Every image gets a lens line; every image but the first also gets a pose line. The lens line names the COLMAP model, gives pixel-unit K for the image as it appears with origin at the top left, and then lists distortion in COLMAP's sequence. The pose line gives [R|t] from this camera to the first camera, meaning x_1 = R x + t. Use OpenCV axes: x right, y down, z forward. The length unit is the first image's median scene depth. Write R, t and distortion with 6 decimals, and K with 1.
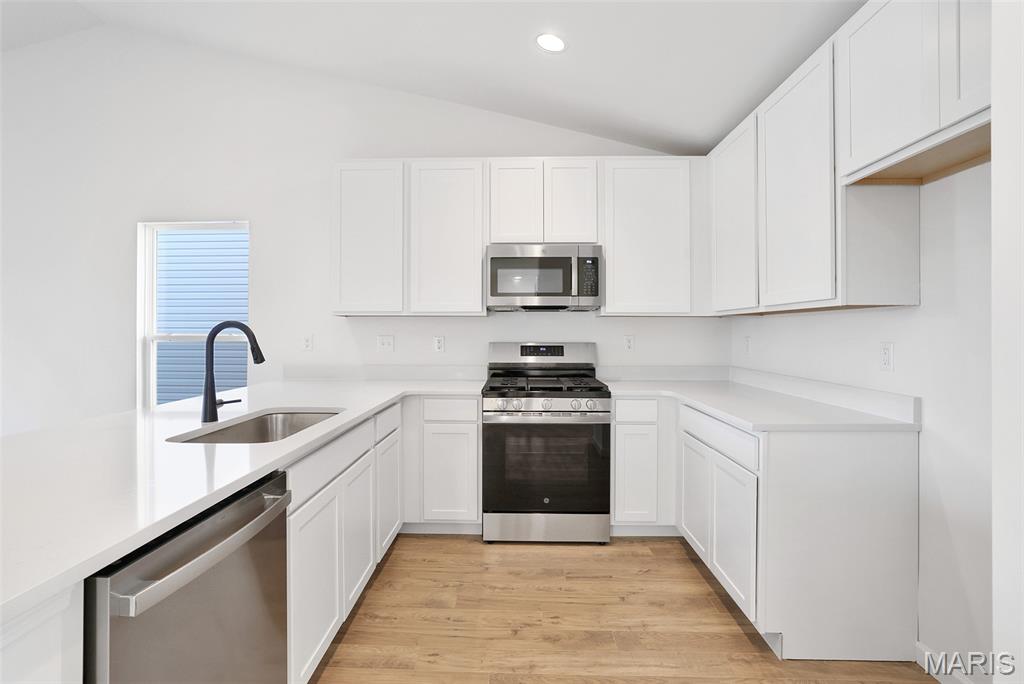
lens RADIAL K [[478.6, 0, 511.5], [0, 478.6, 329.5], [0, 0, 1]] dist [-0.002464, 0.000068]
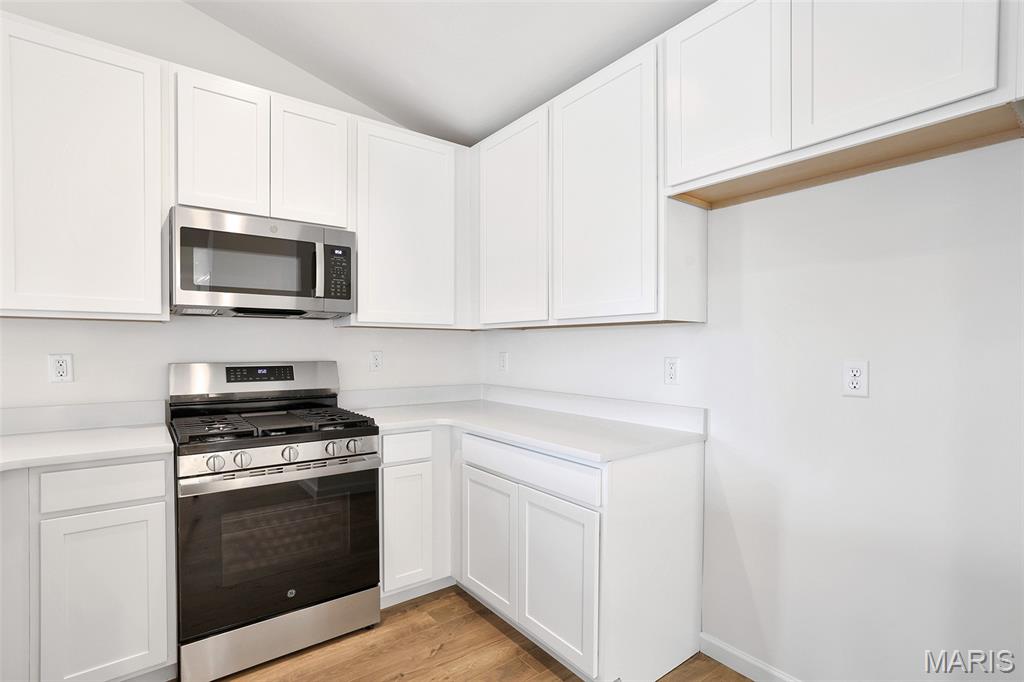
lens RADIAL K [[486.1, 0, 509.7], [0, 486.1, 355.2], [0, 0, 1]] dist [-0.017540, 0.000231]
pose [[0.785760, -0.009721, 0.618455, -0.101059], [-0.004352, 0.999765, 0.021243, 0.000639], [-0.618516, -0.019383, 0.785533, 0.262715]]
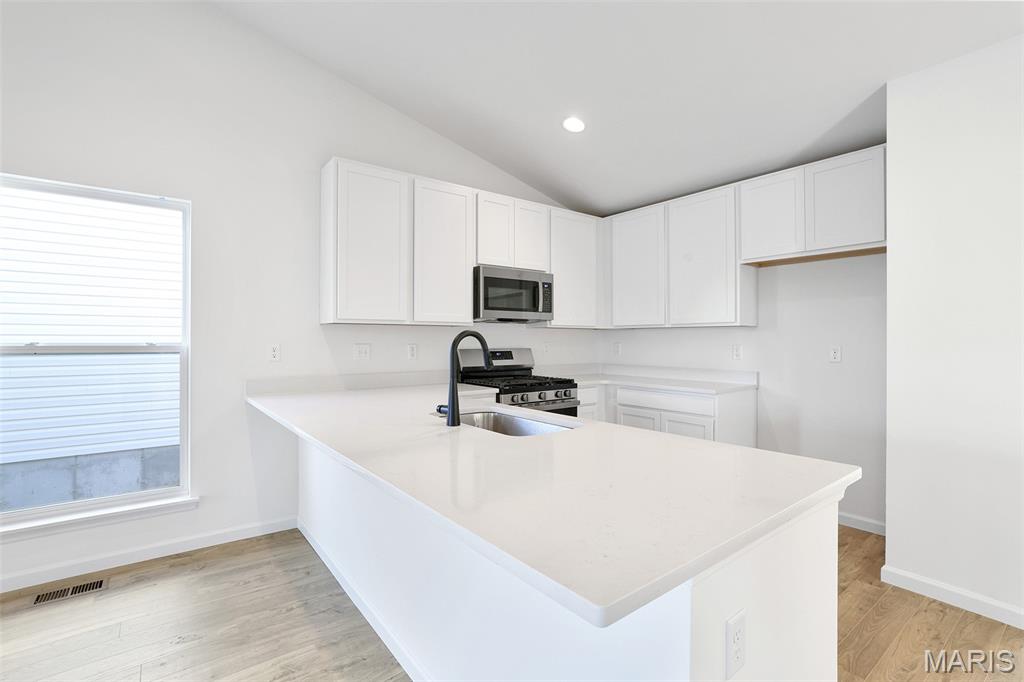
lens RADIAL K [[487.0, 0, 512.0], [0, 487.0, 341.0], [0, 0, 1]] dist [0.000250, 0.000040]
pose [[0.771786, -0.002584, 0.635877, -0.803630], [-0.001231, 0.999984, 0.005557, 0.000943], [-0.635881, -0.005072, 0.771770, 0.038353]]
